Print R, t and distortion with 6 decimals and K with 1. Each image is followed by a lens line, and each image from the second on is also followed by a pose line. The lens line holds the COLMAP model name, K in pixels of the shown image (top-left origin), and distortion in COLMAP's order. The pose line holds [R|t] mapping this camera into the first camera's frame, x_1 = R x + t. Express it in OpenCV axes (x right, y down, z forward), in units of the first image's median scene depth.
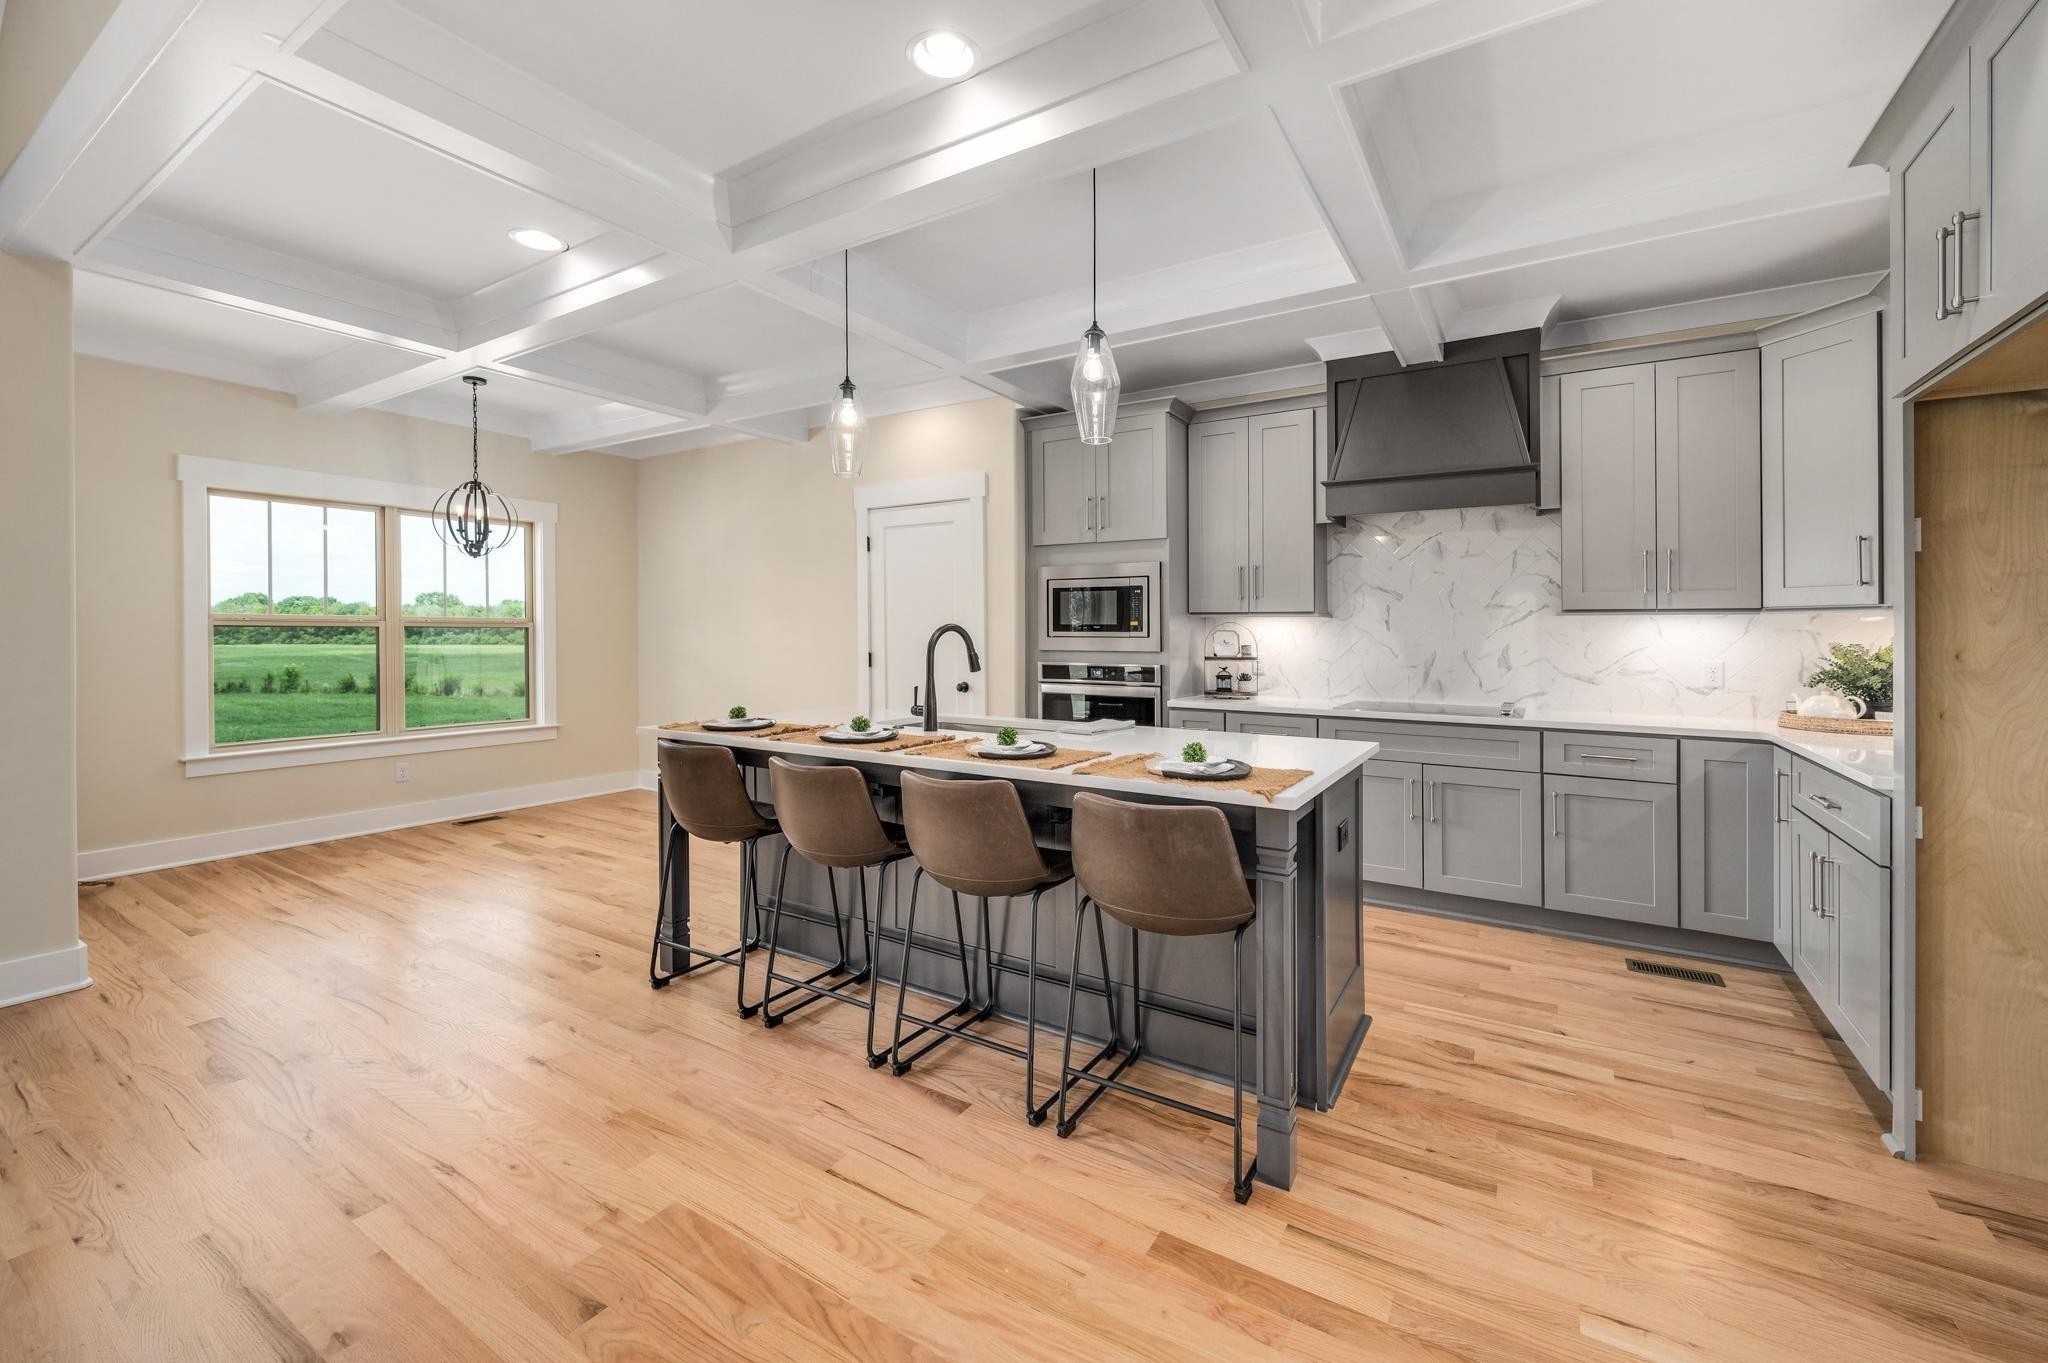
lens RADIAL K [[830.7, 0, 1019.1], [0, 830.7, 645.0], [0, 0, 1]] dist [-0.003466, 0.000104]
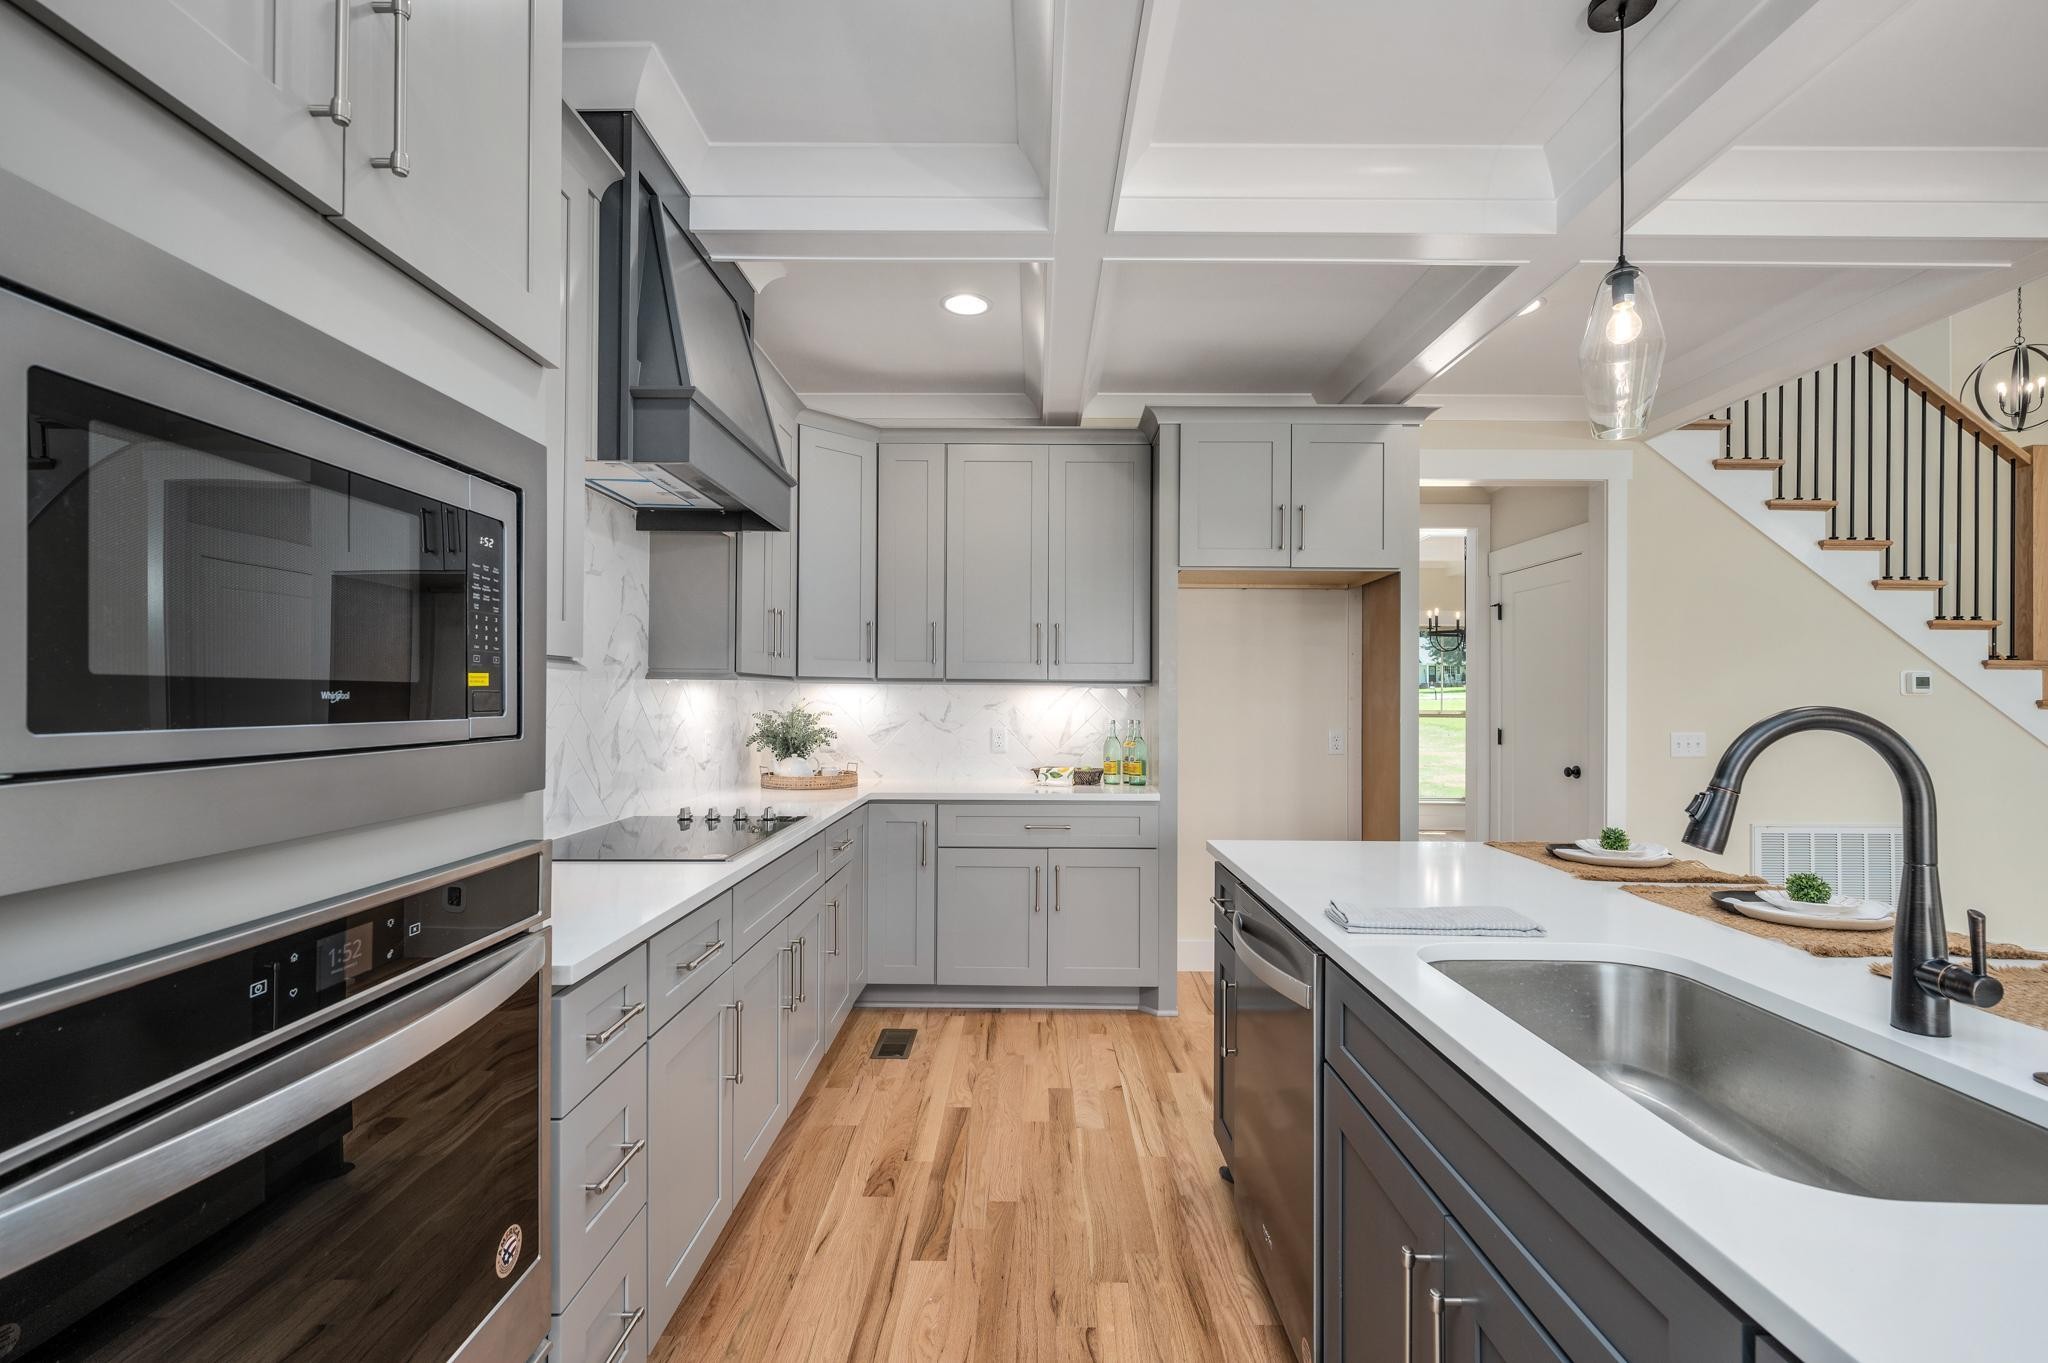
lens RADIAL K [[911.7, 0, 1036.4], [0, 911.7, 686.1], [0, 0, 1]] dist [0.004374, -0.000251]
pose [[-0.535766, -0.002968, 0.844361, -0.157981], [-0.000600, 0.999995, 0.003135, -0.025442], [-0.844366, 0.001173, -0.535765, 1.022038]]
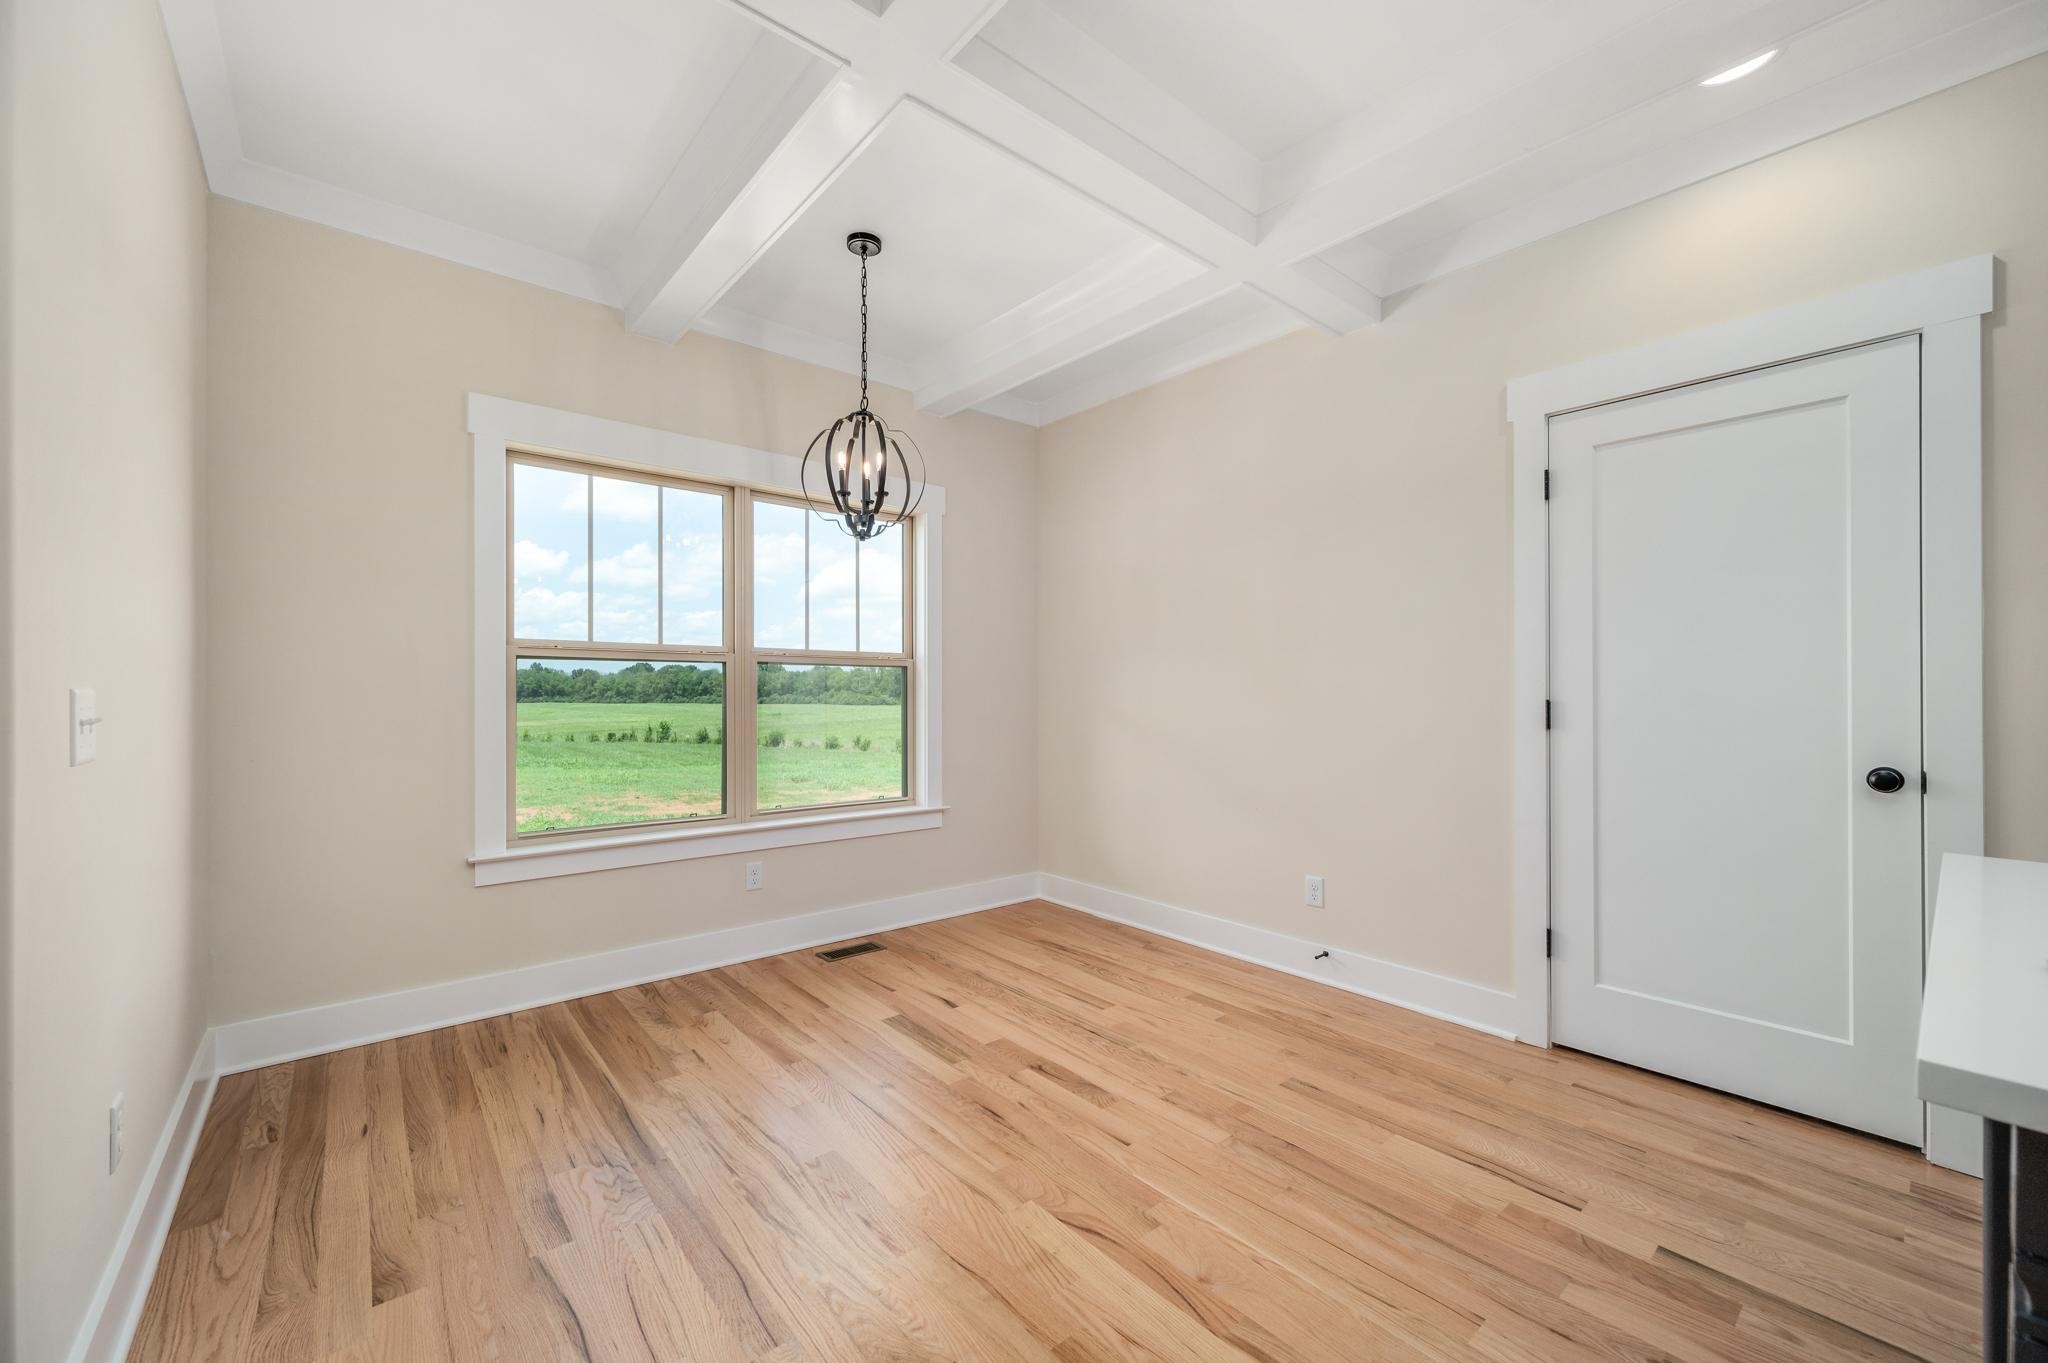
lens RADIAL K [[810.0, 0, 1021.1], [0, 810.0, 697.5], [0, 0, 1]] dist [0.005287, 0.000393]
pose [[0.953004, -0.000646, -0.302955, -0.408437], [-0.001934, 0.999964, -0.008215, 0.015022], [0.302950, 0.008415, 0.952969, 0.527783]]
